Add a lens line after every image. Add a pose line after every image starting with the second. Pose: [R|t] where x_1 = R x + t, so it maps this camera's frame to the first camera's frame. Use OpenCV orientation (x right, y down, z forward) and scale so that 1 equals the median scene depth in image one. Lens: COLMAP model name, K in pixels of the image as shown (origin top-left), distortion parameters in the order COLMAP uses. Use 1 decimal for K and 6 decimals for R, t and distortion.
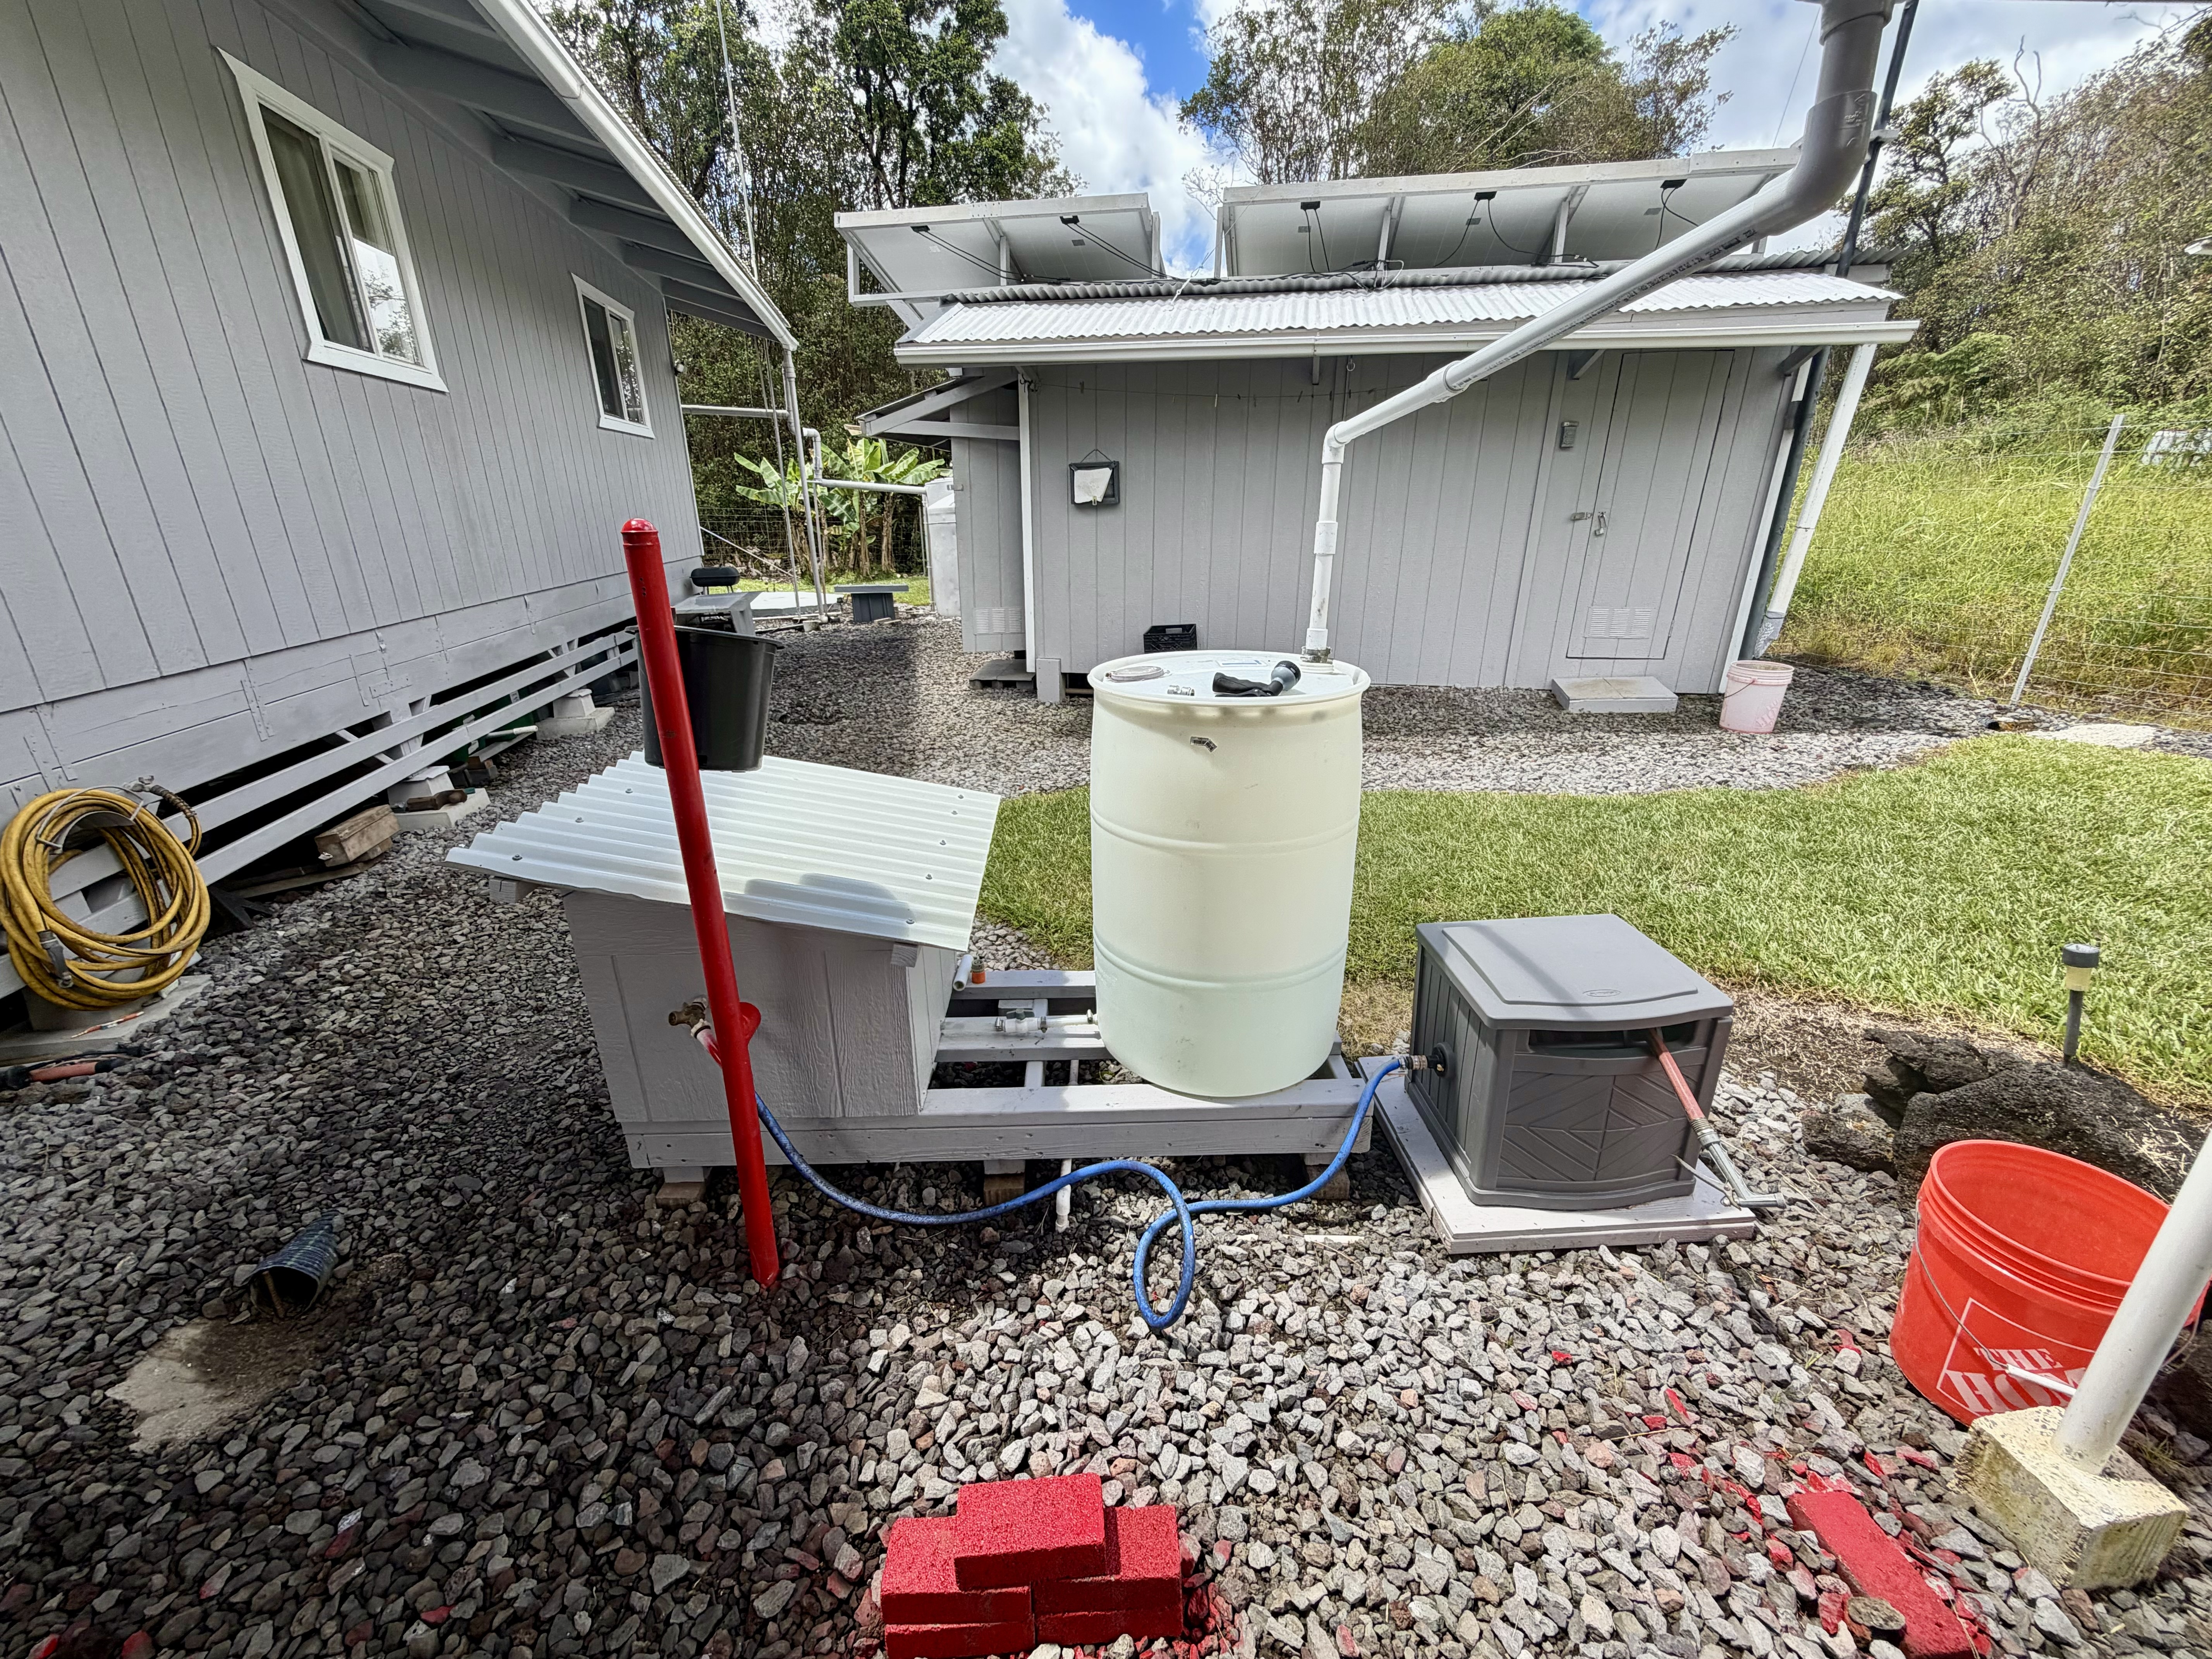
lens RADIAL K [[884.6, 0, 1104.4], [0, 884.6, 836.2], [0, 0, 1]] dist [0.001051, 0.000567]
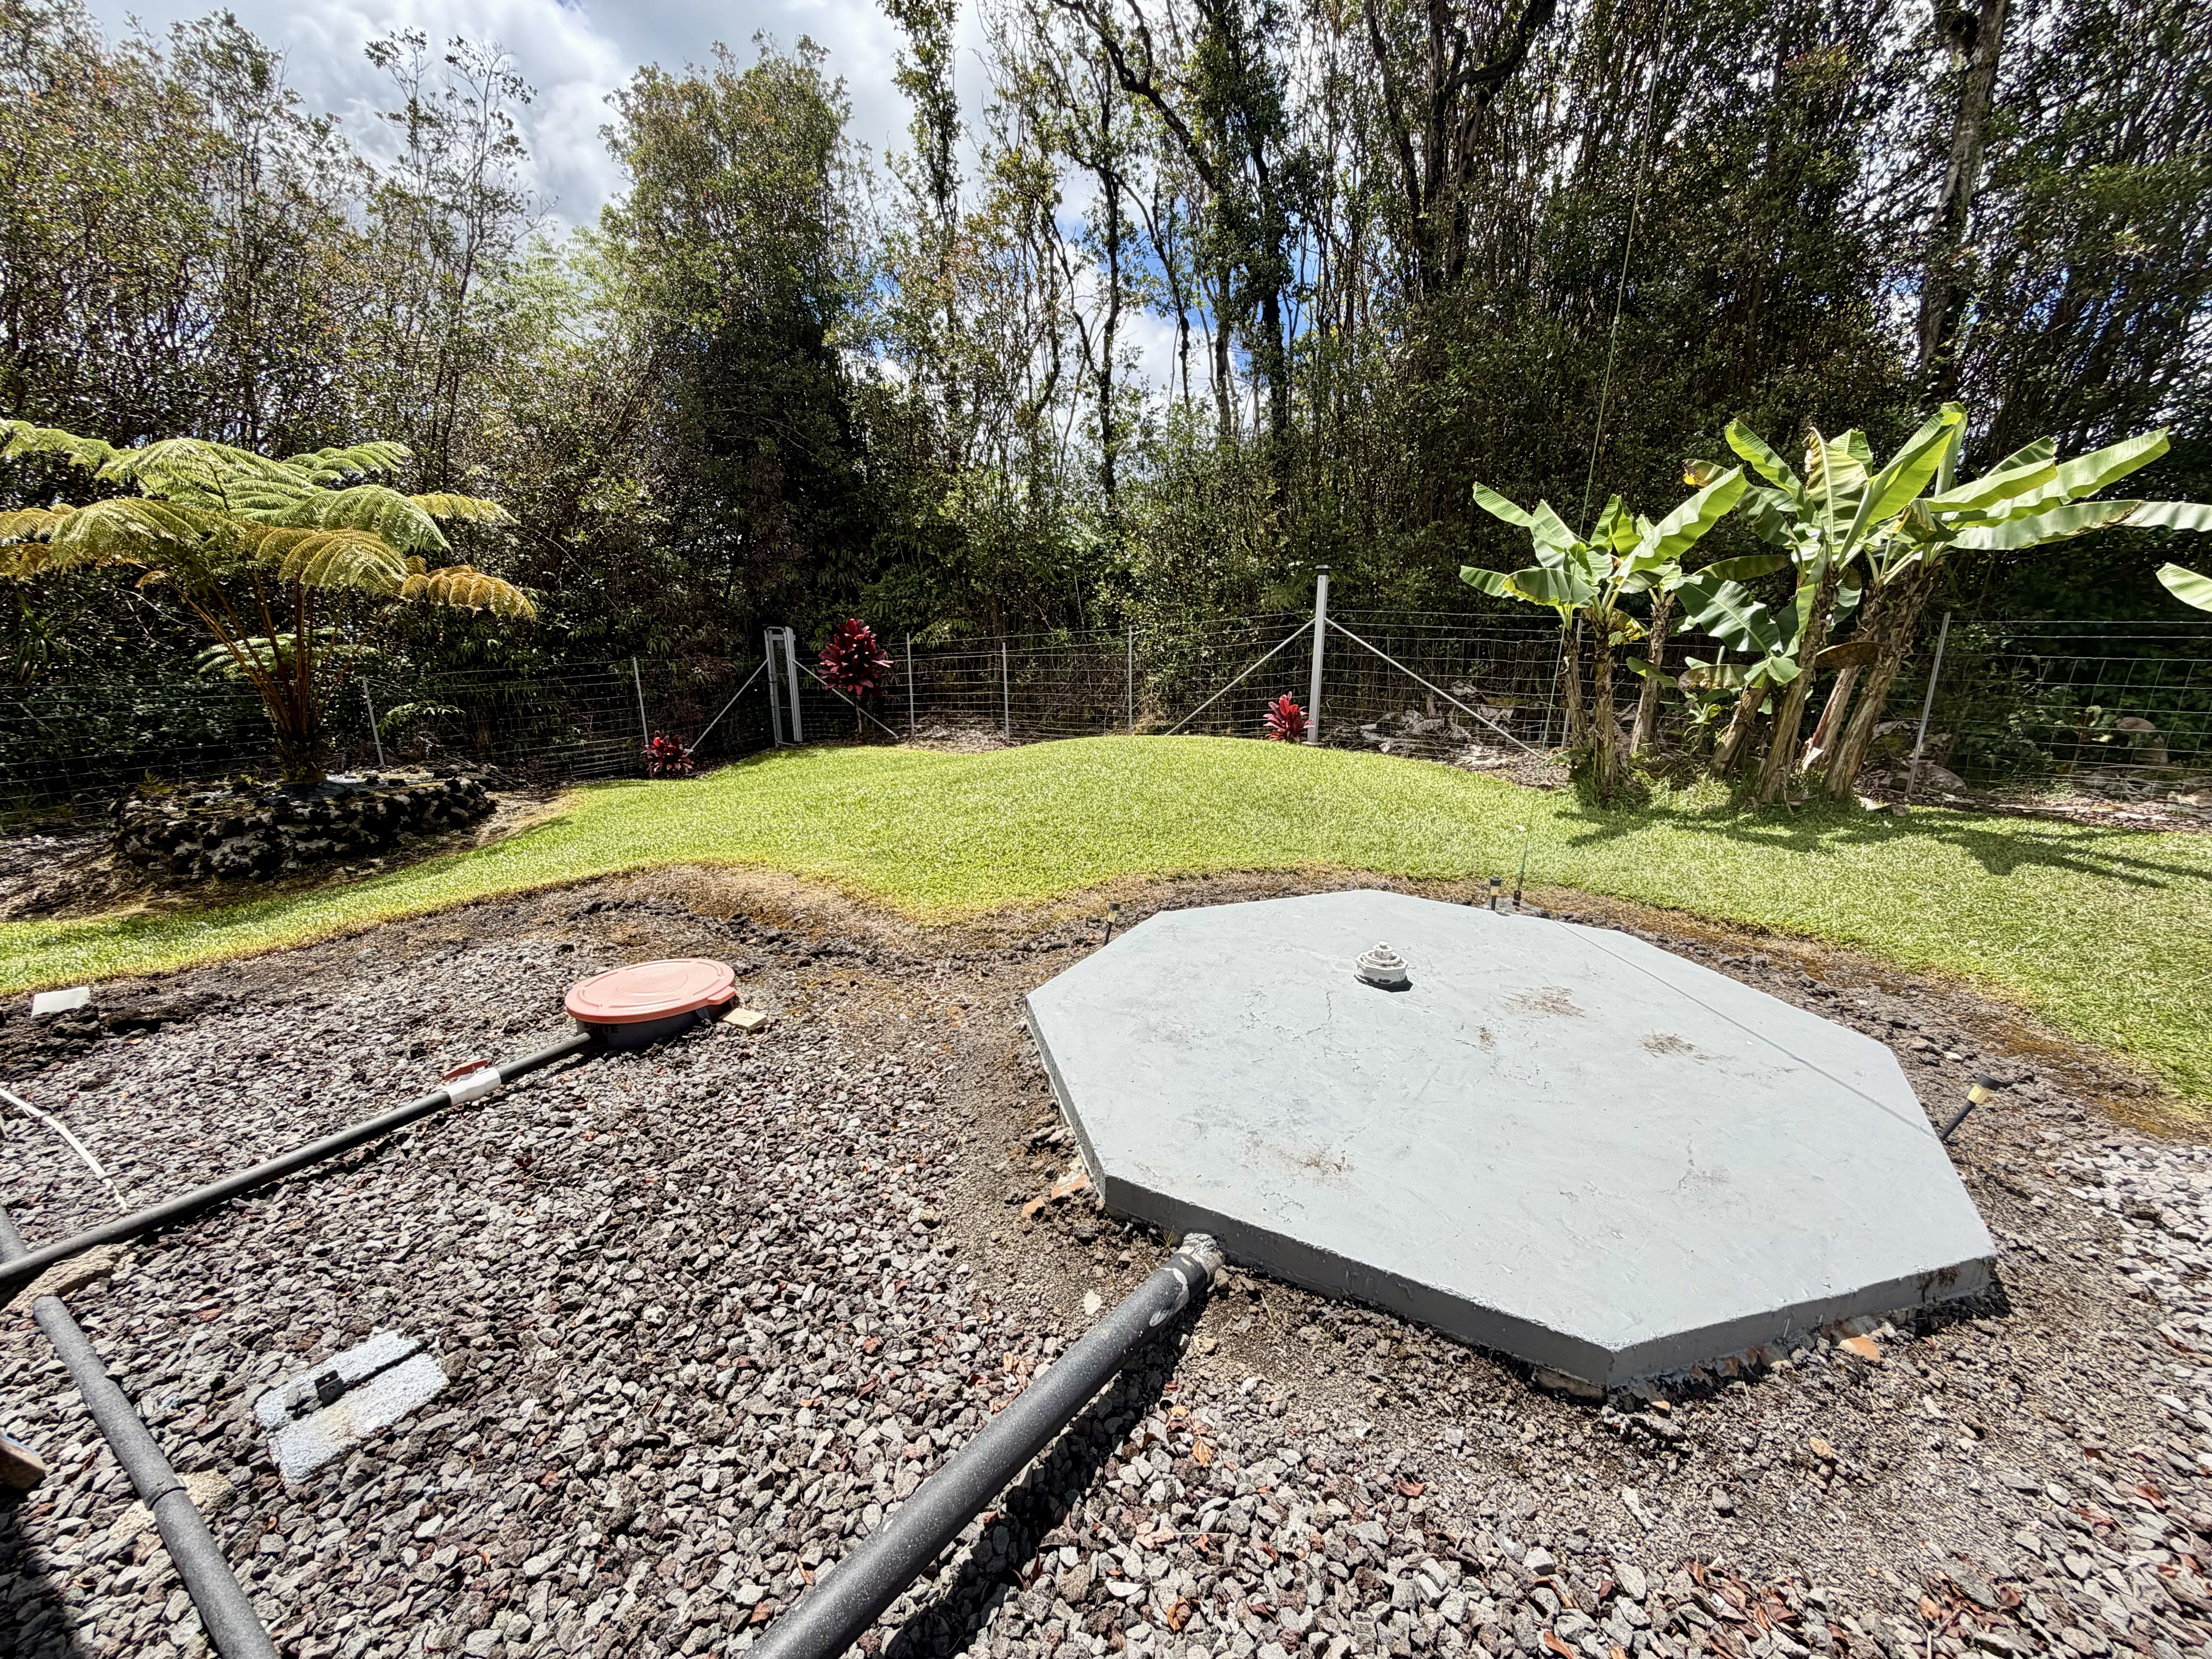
lens RADIAL K [[884.6, 0, 1104.0], [0, 884.6, 833.2], [0, 0, 1]] dist [0.001051, 0.000567]
pose [[0.741066, 0.164041, -0.651085, -0.667782], [-0.235011, 0.971728, -0.022663, -0.611141], [0.628960, 0.169807, 0.758666, 1.617862]]
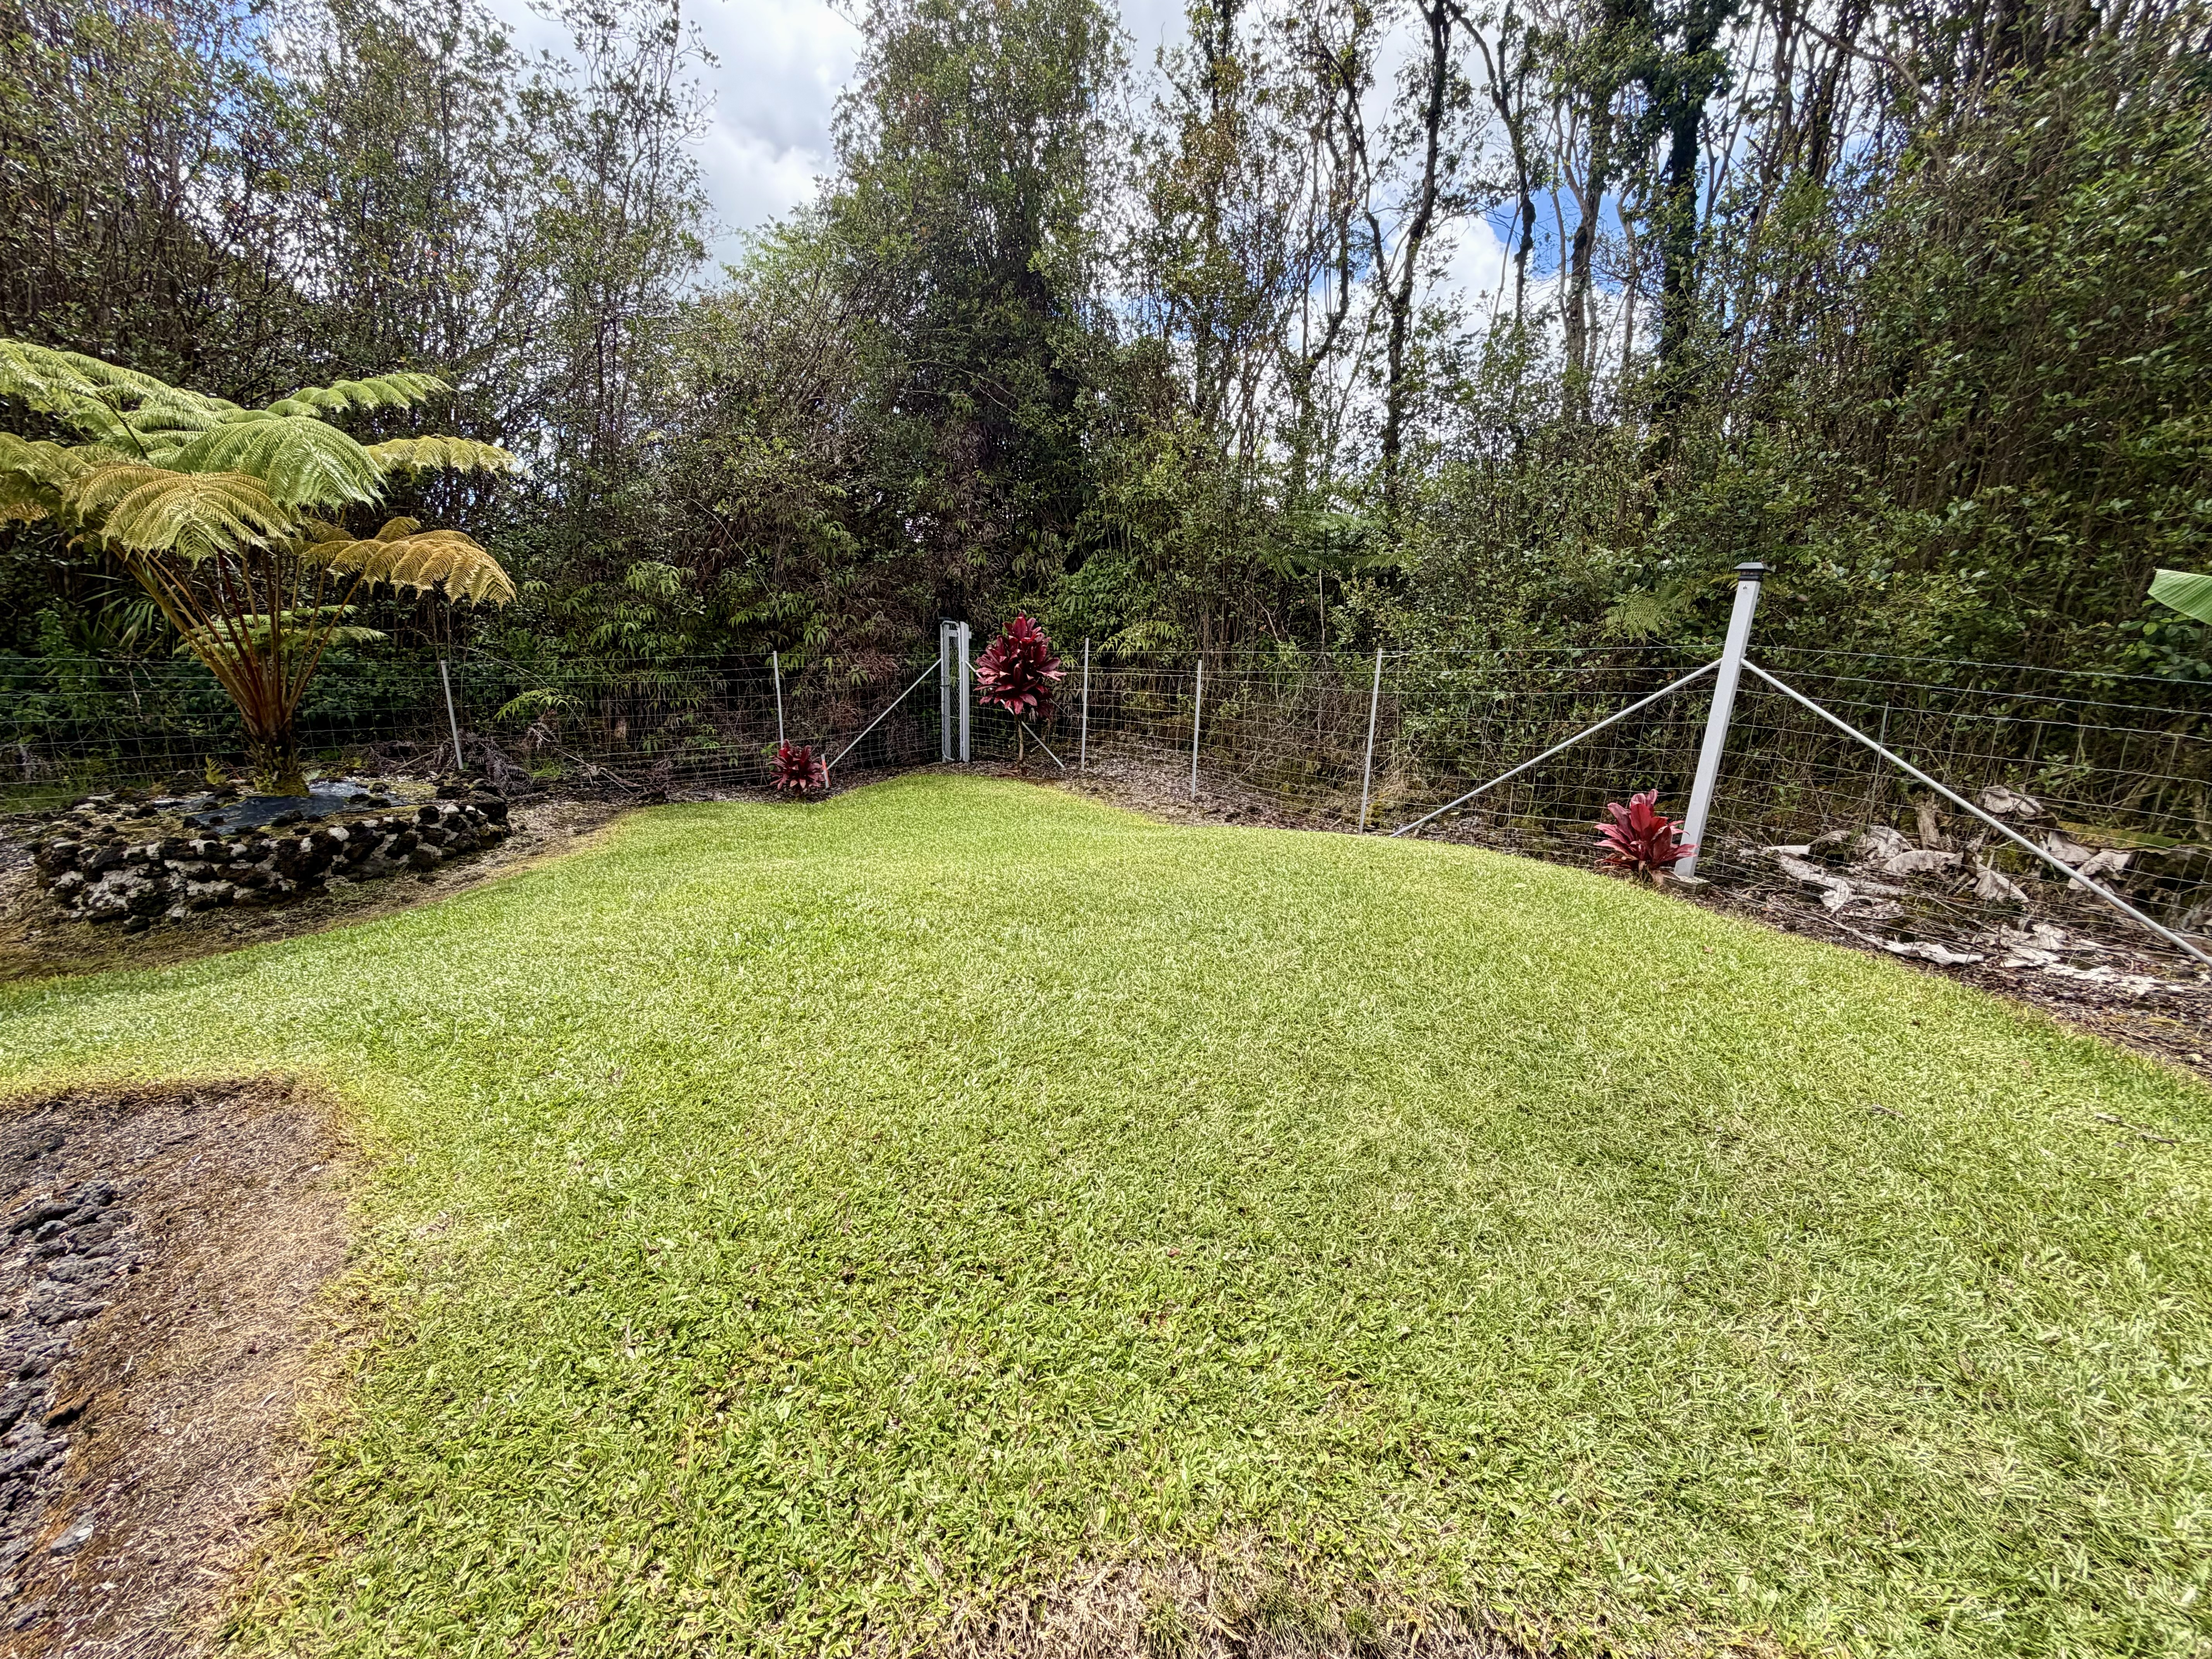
lens RADIAL K [[884.6, 0, 1104.2], [0, 884.6, 829.9], [0, 0, 1]] dist [0.001051, 0.000567]
pose [[0.497492, 0.238634, -0.834000, -0.933183], [-0.340508, 0.937974, 0.065266, -0.756021], [0.797845, 0.251514, 0.547891, 1.963303]]
